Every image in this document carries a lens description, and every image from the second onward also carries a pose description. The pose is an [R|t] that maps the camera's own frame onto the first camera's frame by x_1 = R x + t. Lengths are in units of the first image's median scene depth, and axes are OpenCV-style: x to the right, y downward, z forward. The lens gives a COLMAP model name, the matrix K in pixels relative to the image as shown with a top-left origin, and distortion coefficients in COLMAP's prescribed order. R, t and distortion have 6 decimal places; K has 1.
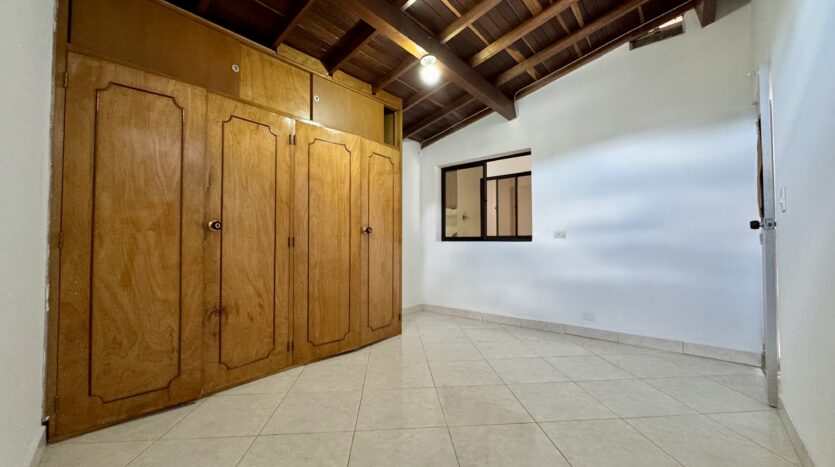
lens RADIAL K [[339.4, 0, 416.4], [0, 339.4, 235.1], [0, 0, 1]] dist [-0.000342, 0.000008]
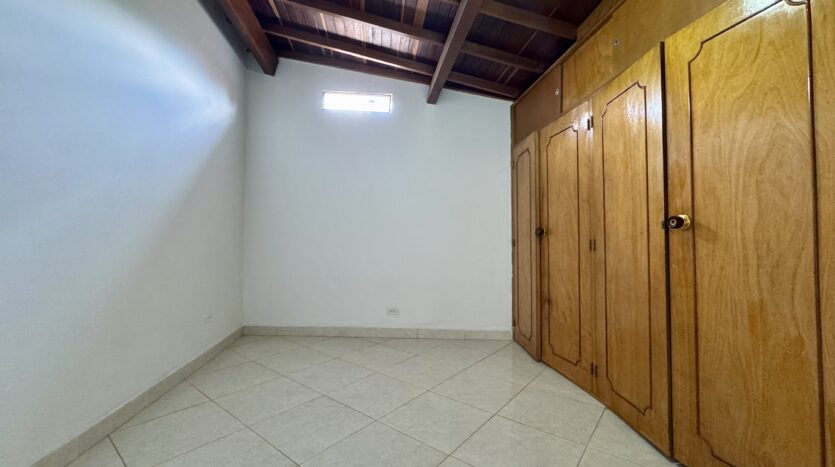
lens RADIAL K [[339.4, 0, 416.4], [0, 339.4, 234.5], [0, 0, 1]] dist [-0.000342, 0.000008]
pose [[-0.690868, -0.013949, -0.722846, 0.547912], [0.018916, 0.999123, -0.037359, 0.016893], [0.722733, -0.039484, -0.689998, 1.294015]]
